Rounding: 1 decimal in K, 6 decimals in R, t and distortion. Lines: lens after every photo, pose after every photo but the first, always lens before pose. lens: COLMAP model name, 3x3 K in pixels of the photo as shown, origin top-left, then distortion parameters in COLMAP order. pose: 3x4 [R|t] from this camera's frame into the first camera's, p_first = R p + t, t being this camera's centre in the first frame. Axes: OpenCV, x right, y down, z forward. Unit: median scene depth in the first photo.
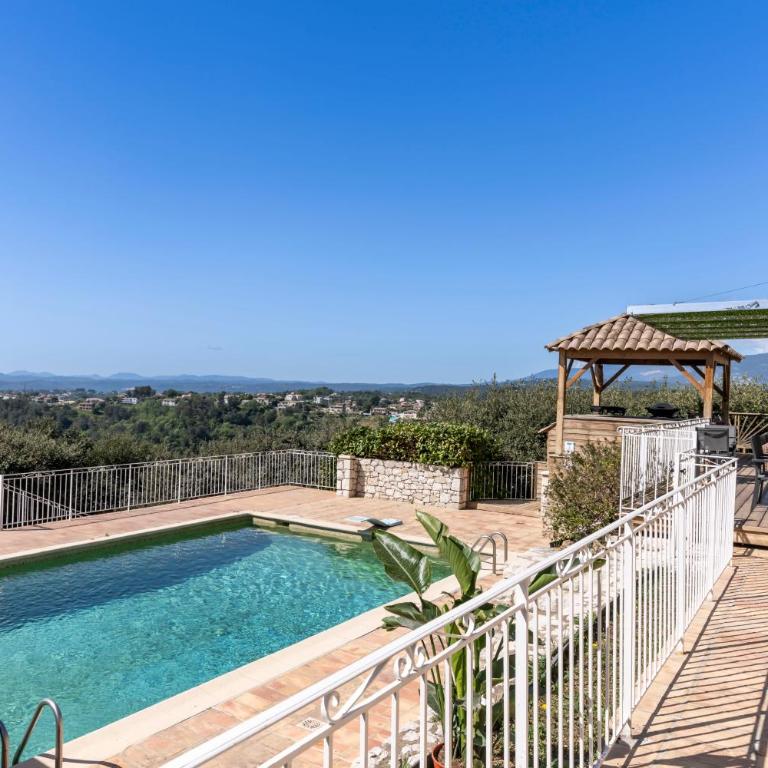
lens RADIAL K [[722.9, 0, 385.8], [0, 722.9, 379.7], [0, 0, 1]] dist [0.008483, 0.000000]
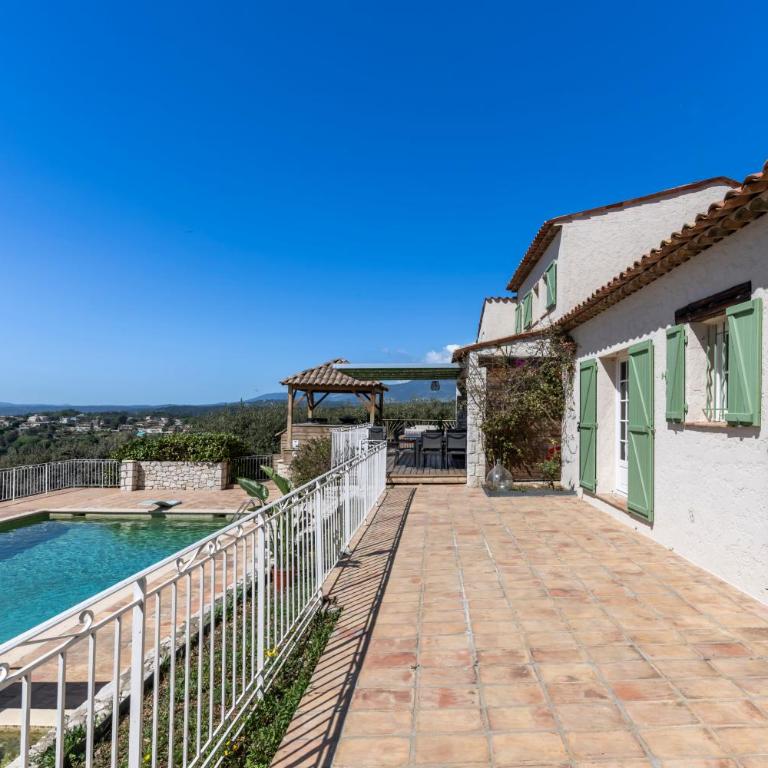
lens RADIAL K [[884.9, 0, 383.3], [0, 884.9, 384.6], [0, 0, 1]] dist [0.057834, 0.000000]
pose [[0.901736, -0.014256, 0.432051, -0.344646], [0.015791, 0.999875, 0.000035, -0.029976], [-0.431998, 0.006792, 0.901849, -0.716498]]
